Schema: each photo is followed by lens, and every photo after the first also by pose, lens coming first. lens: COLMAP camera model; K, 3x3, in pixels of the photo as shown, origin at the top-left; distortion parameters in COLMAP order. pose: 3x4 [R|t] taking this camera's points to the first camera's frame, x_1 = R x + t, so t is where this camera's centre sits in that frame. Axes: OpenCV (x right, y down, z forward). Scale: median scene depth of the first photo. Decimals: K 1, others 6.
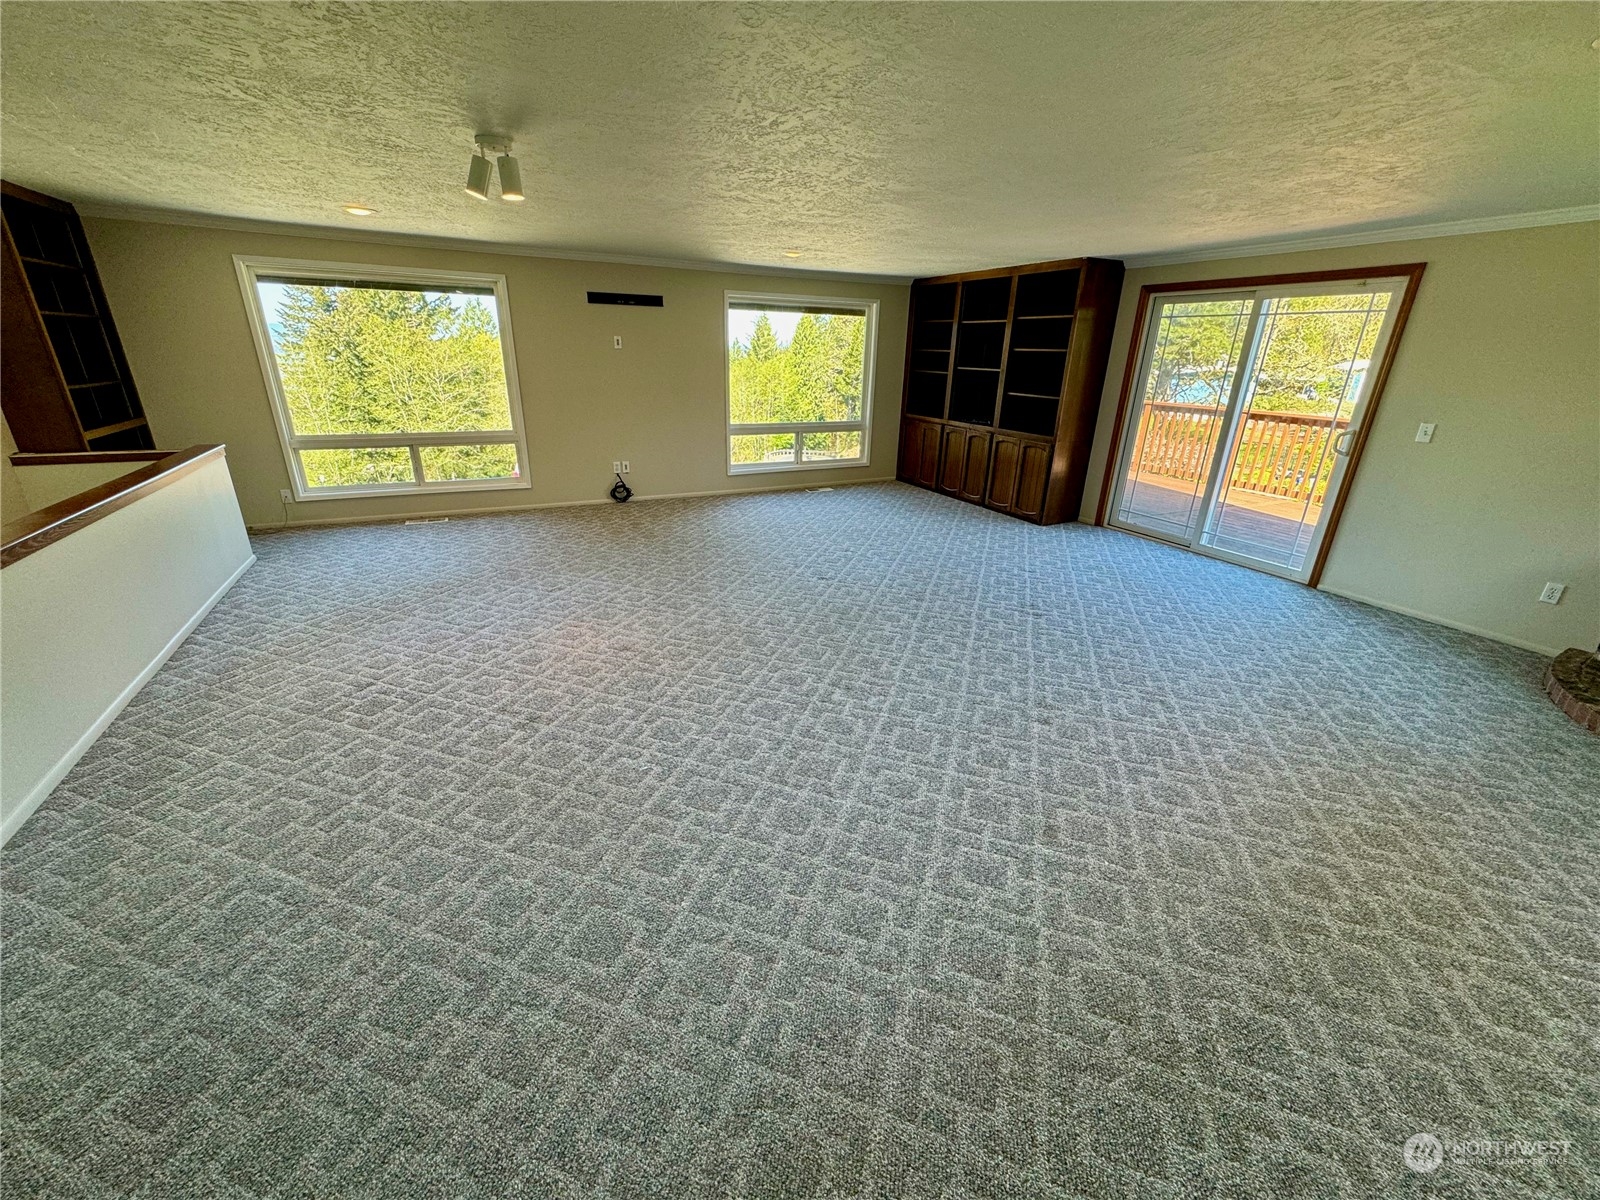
lens RADIAL K [[636.0, 0, 799.2], [0, 636.0, 599.3], [0, 0, 1]] dist [-0.003859, 0.000771]
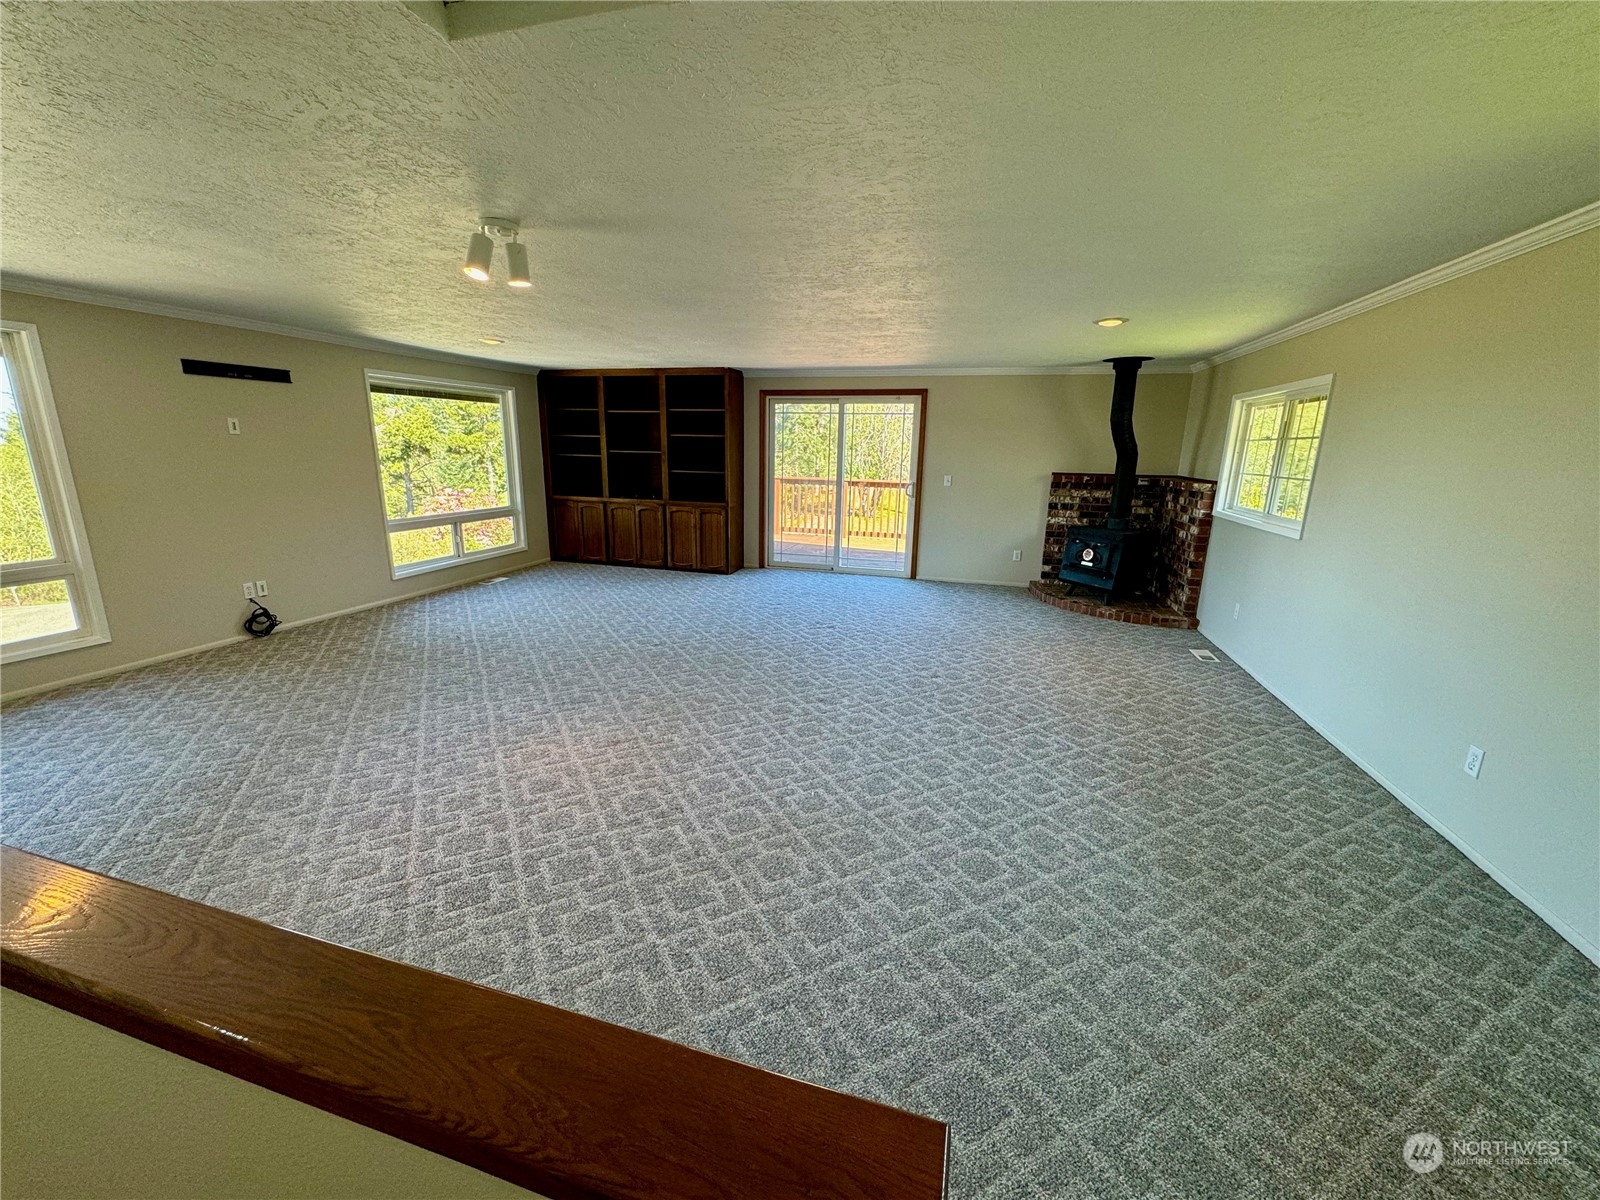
lens RADIAL K [[636.0, 0, 796.6], [0, 636.0, 601.7], [0, 0, 1]] dist [-0.003859, 0.000771]
pose [[0.680836, -0.185458, 0.708567, -0.480178], [0.265561, 0.964090, -0.002830, -0.033127], [-0.682598, 0.190095, 0.705638, 0.073501]]
